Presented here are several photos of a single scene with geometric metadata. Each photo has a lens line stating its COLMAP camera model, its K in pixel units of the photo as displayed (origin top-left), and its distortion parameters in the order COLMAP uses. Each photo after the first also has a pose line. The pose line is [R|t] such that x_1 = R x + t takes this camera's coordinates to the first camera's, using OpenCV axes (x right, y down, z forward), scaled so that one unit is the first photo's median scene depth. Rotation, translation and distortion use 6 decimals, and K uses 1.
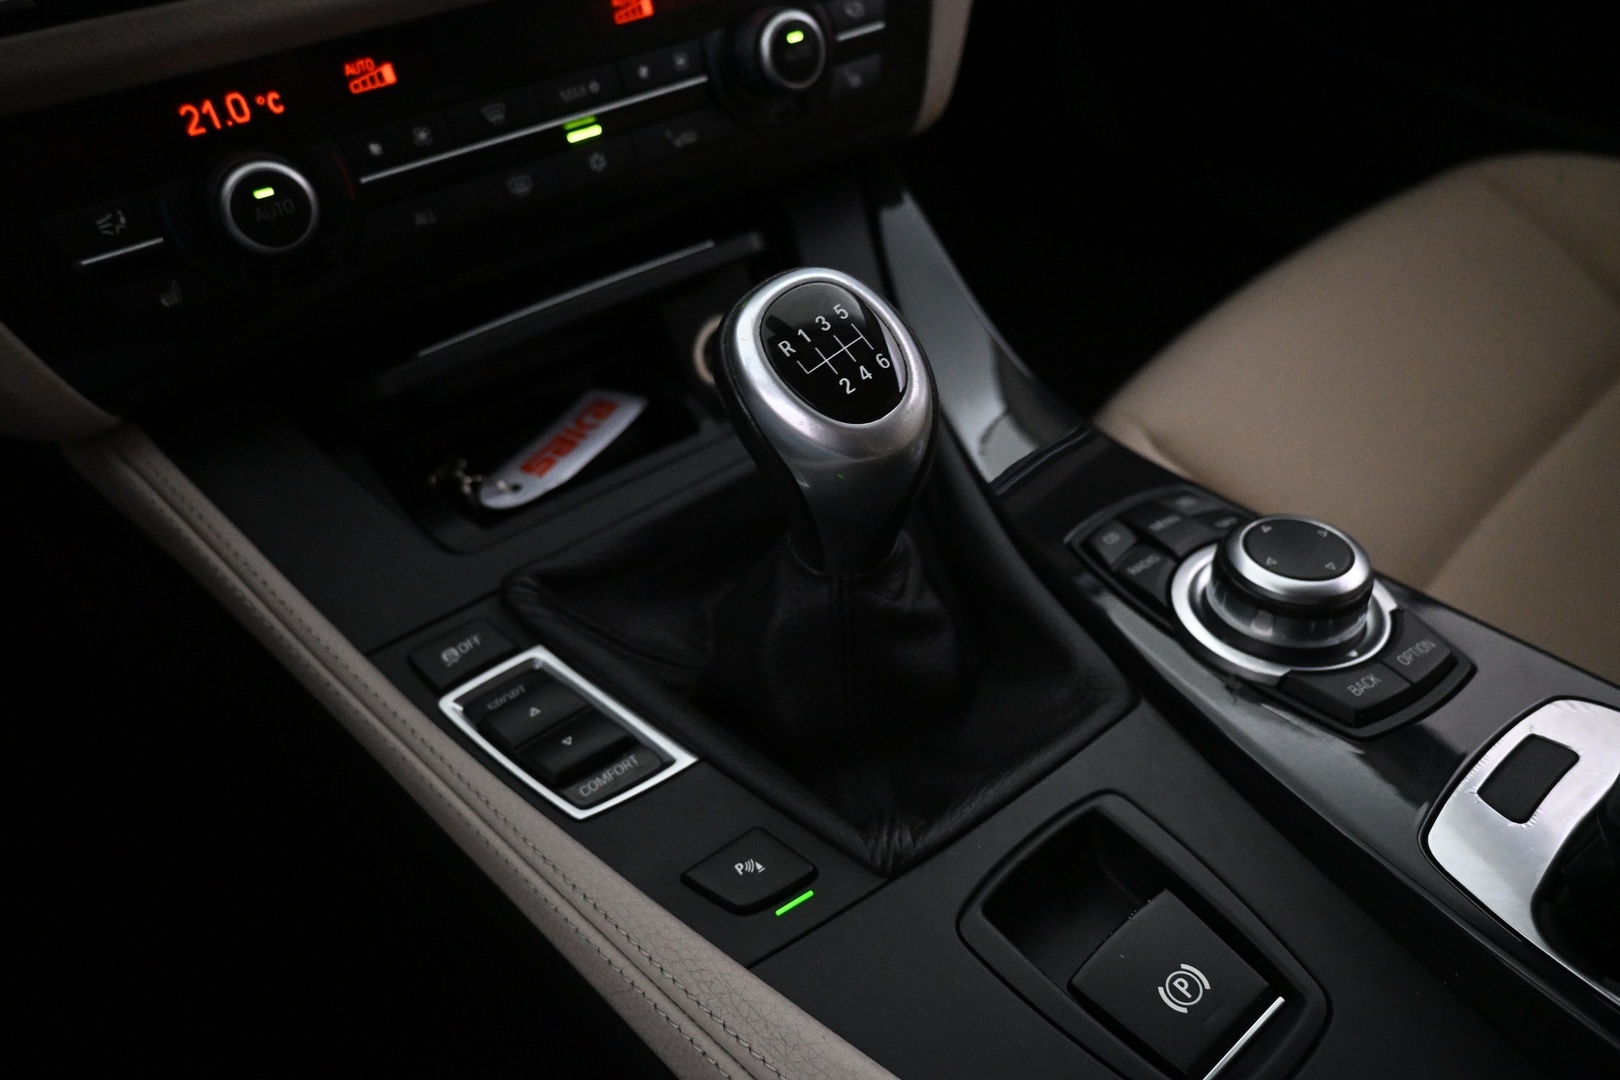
lens RADIAL K [[1102.0, 0, 807.5], [0, 1102.0, 541.0], [0, 0, 1]] dist [-0.005305, 0.005222]
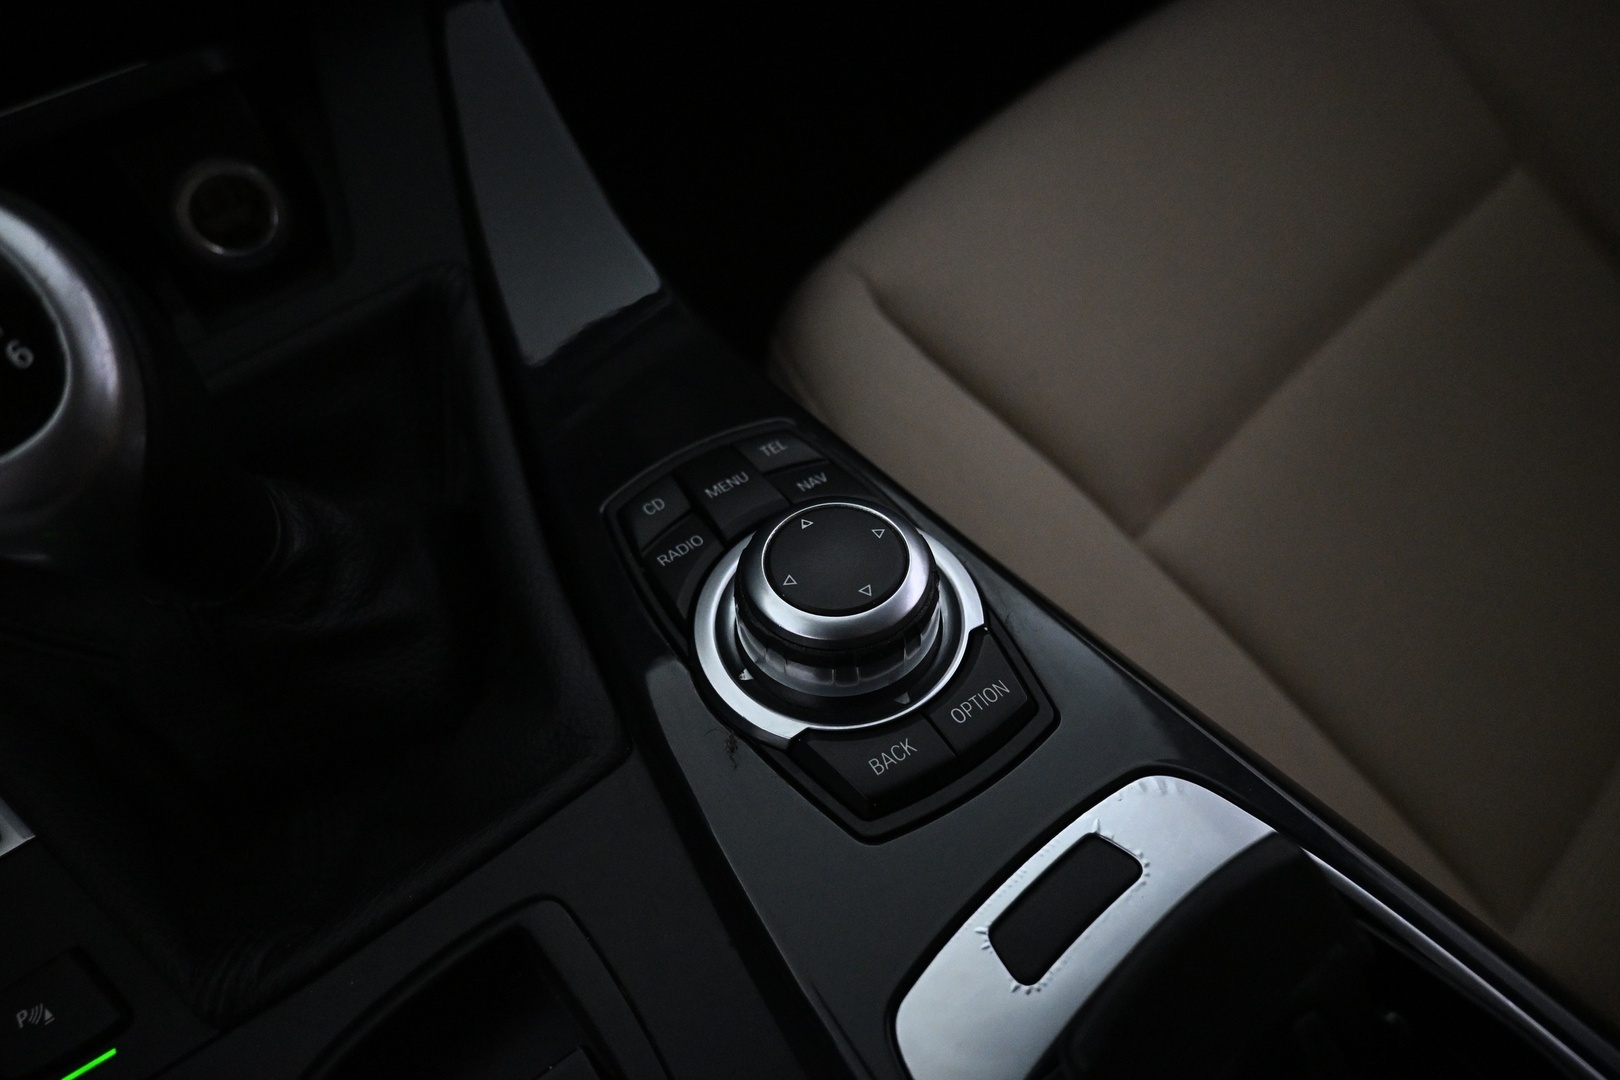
lens RADIAL K [[1102.0, 0, 801.4], [0, 1102.0, 543.7], [0, 0, 1]] dist [-0.005305, 0.005222]
pose [[0.999220, -0.005749, 0.039061, 0.261621], [-0.002777, 0.976662, 0.214765, -0.104989], [-0.039384, -0.214706, 0.975884, 0.195721]]
